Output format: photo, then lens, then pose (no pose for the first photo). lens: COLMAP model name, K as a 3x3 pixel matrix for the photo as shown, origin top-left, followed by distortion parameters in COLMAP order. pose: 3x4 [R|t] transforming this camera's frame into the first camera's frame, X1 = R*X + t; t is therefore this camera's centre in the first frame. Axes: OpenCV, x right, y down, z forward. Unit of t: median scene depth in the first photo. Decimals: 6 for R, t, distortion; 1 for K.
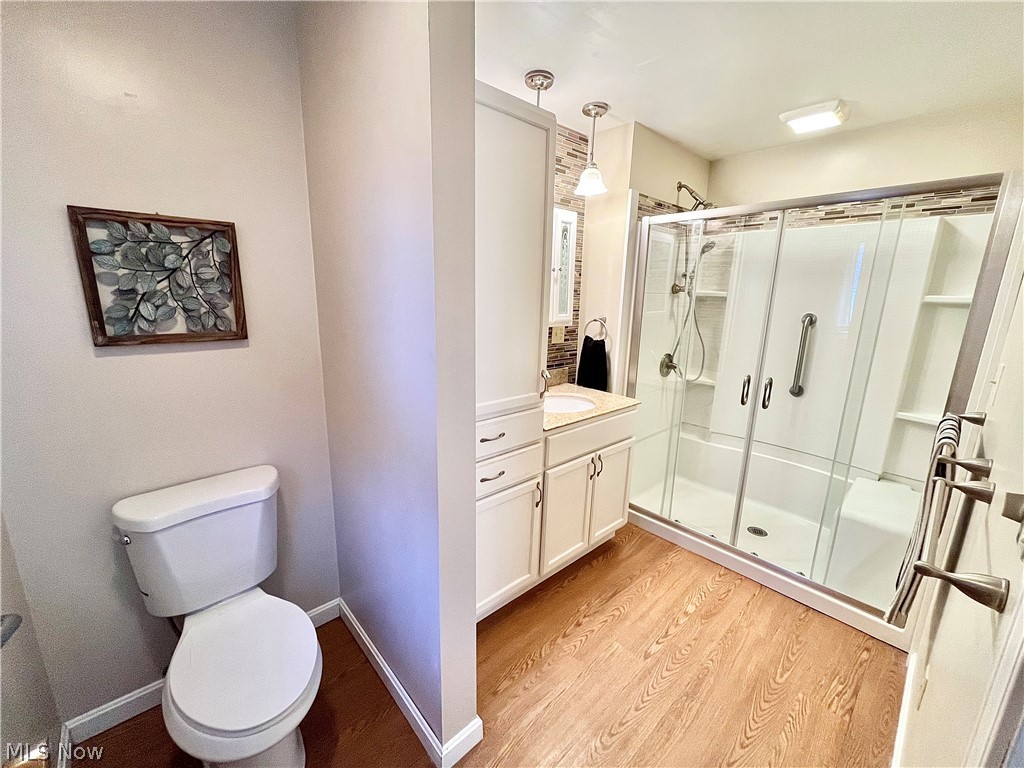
lens RADIAL K [[411.7, 0, 501.9], [0, 411.7, 387.4], [0, 0, 1]] dist [-0.000638, 0.000169]
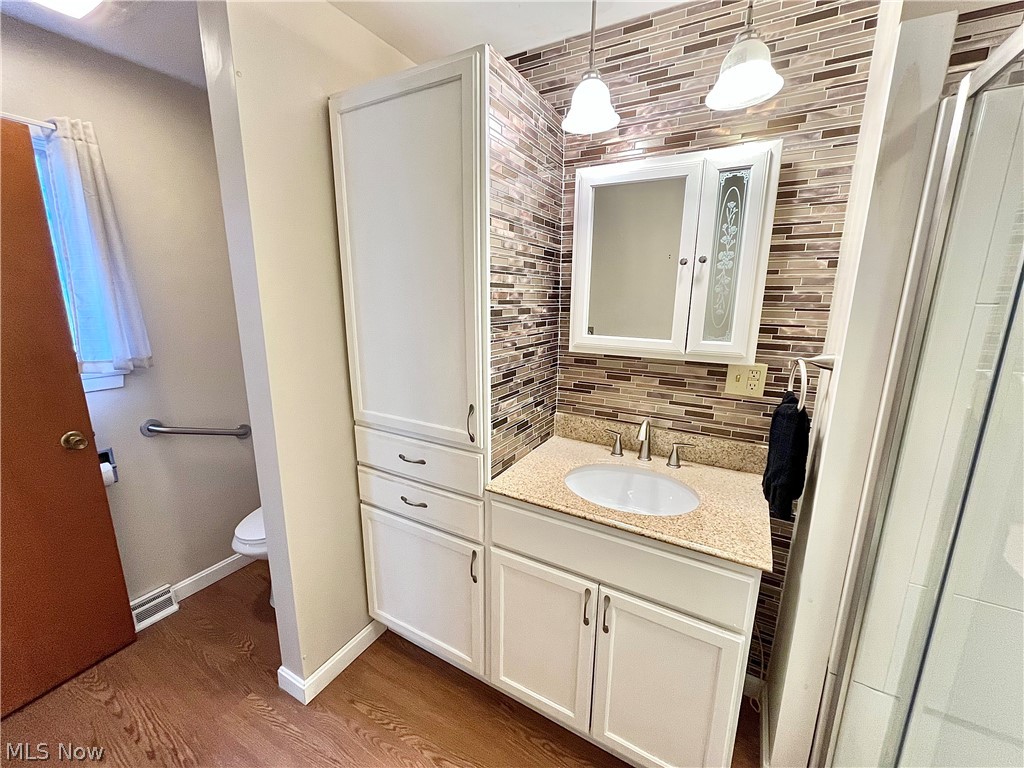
lens RADIAL K [[411.7, 0, 504.8], [0, 411.7, 377.9], [0, 0, 1]] dist [-0.000638, 0.000169]
pose [[0.317307, 0.174742, -0.932085, 0.717781], [-0.209173, 0.971566, 0.110936, -0.165012], [0.924967, 0.159766, 0.344836, 0.702612]]
